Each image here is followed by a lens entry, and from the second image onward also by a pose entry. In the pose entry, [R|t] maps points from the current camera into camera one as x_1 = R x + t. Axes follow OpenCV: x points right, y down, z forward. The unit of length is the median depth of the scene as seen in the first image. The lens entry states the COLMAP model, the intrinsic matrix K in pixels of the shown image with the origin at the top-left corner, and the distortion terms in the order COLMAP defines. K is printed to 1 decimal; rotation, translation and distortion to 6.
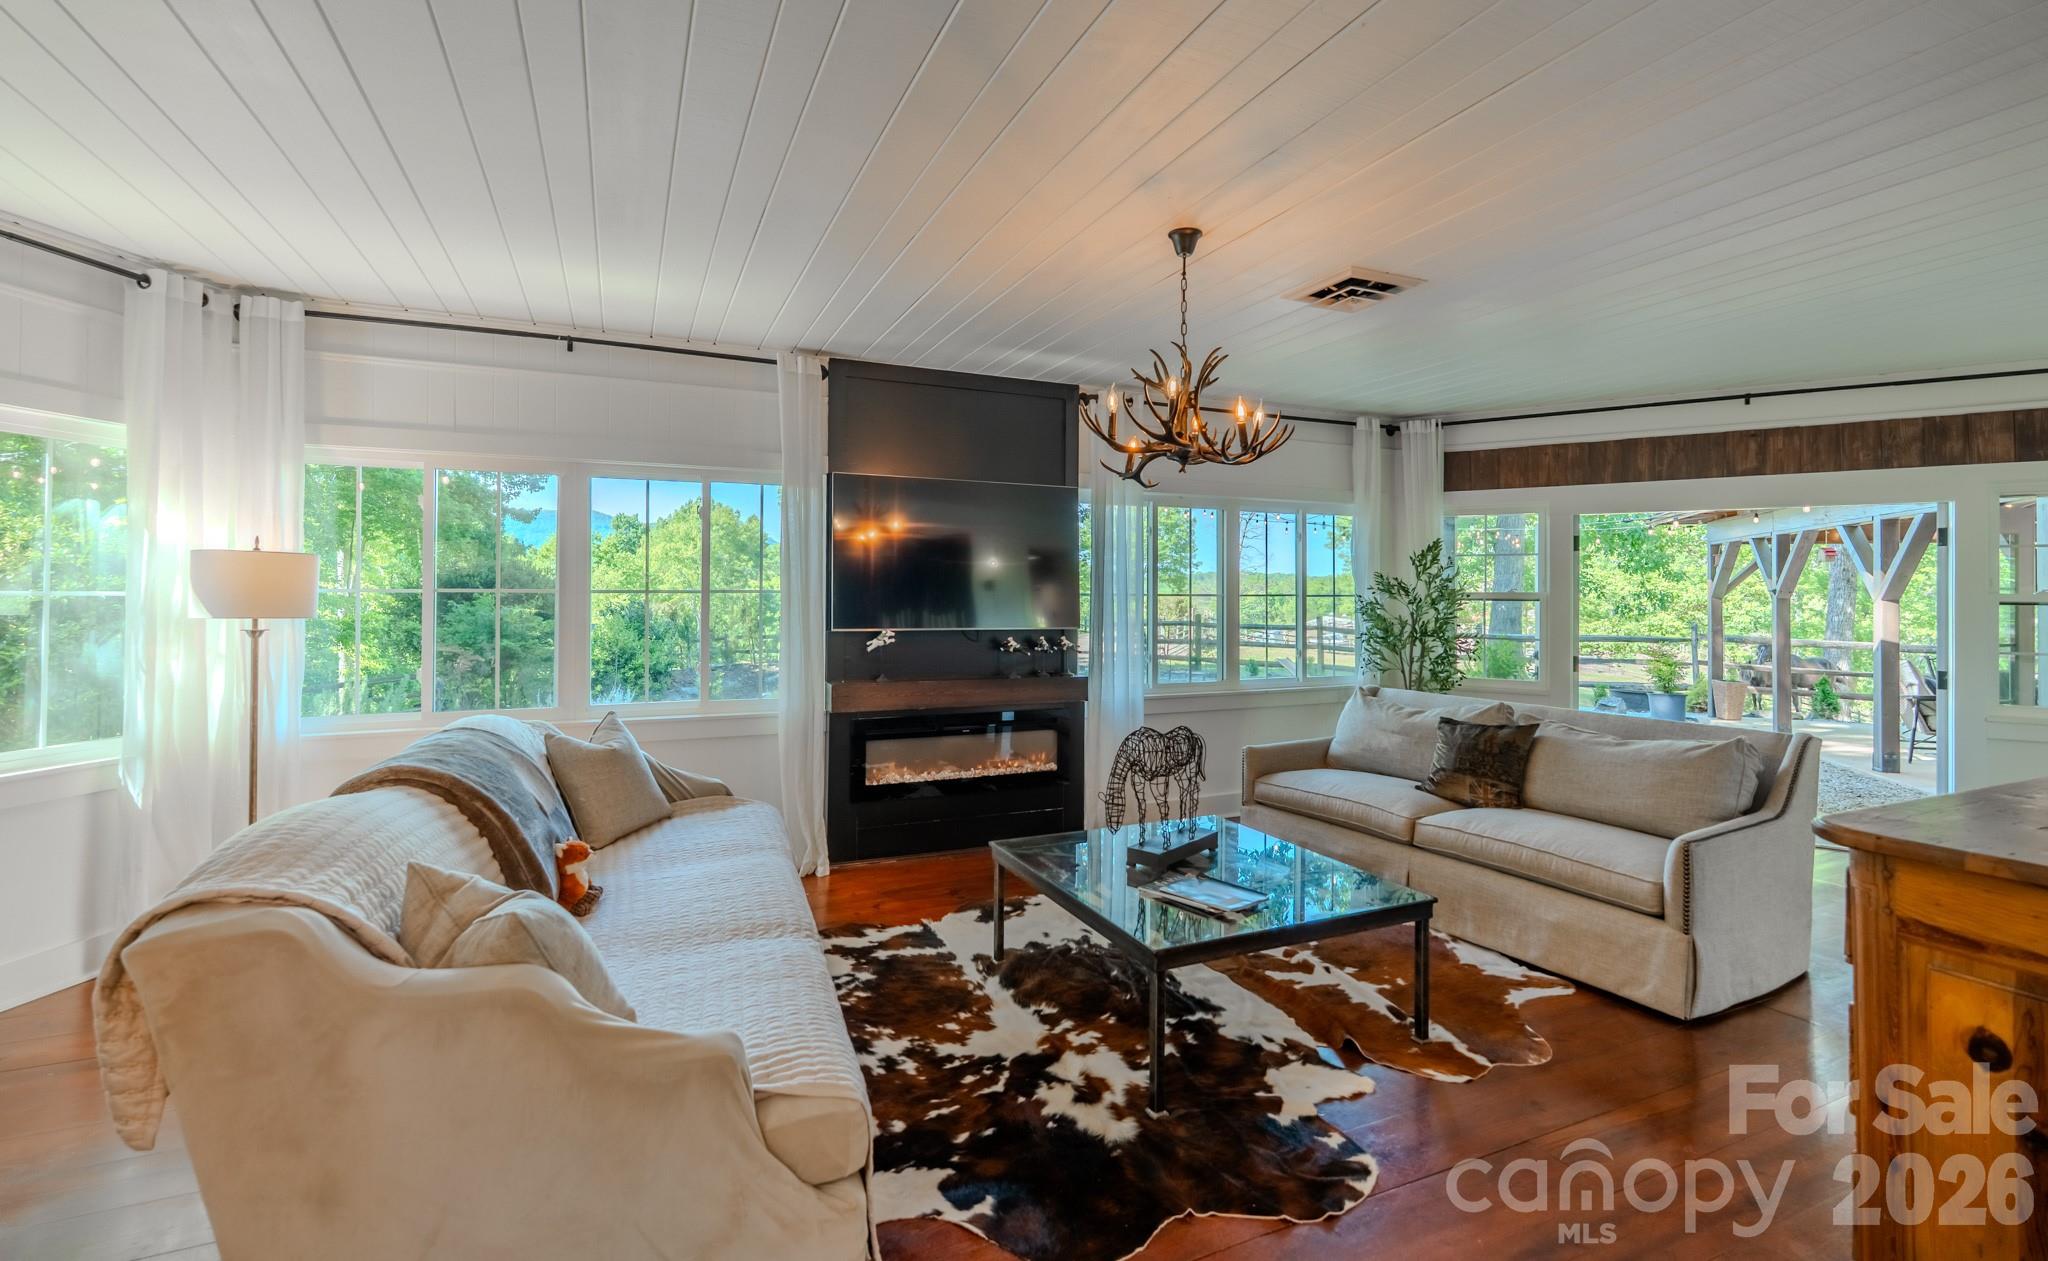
lens RADIAL K [[933.4, 0, 1024.2], [0, 933.4, 568.3], [0, 0, 1]] dist [-0.000295, -0.000053]
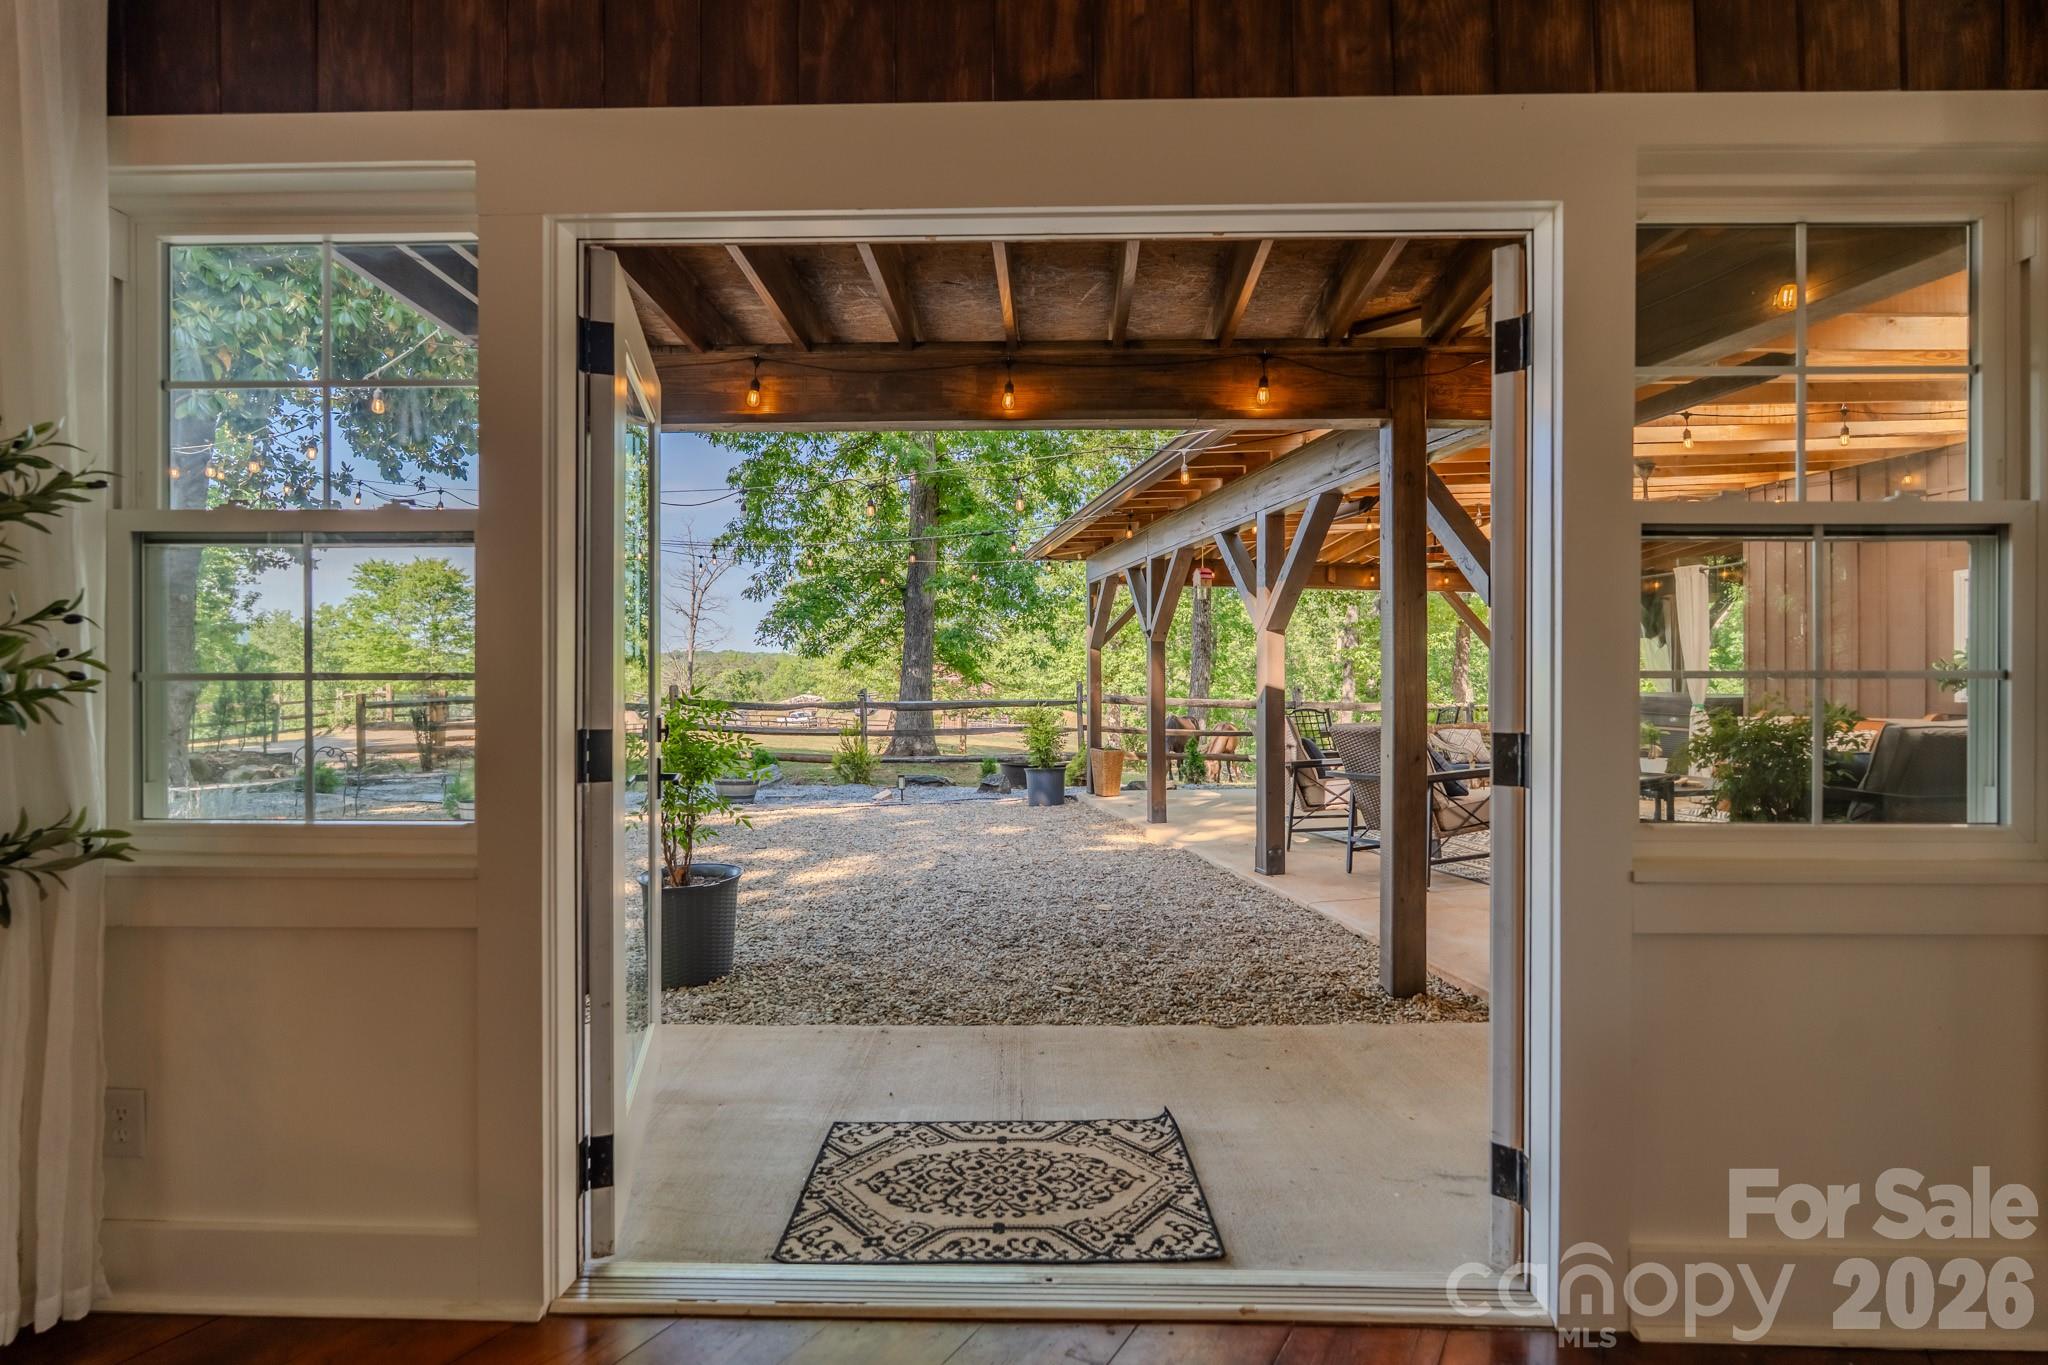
lens RADIAL K [[942.3, 0, 1004.8], [0, 942.3, 683.3], [0, 0, 1]] dist [0.002963, -0.000335]
pose [[0.868394, -0.014124, 0.495674, 0.393495], [-0.003773, 0.999377, 0.035087, 0.049871], [-0.495861, -0.032339, 0.867800, 0.477452]]
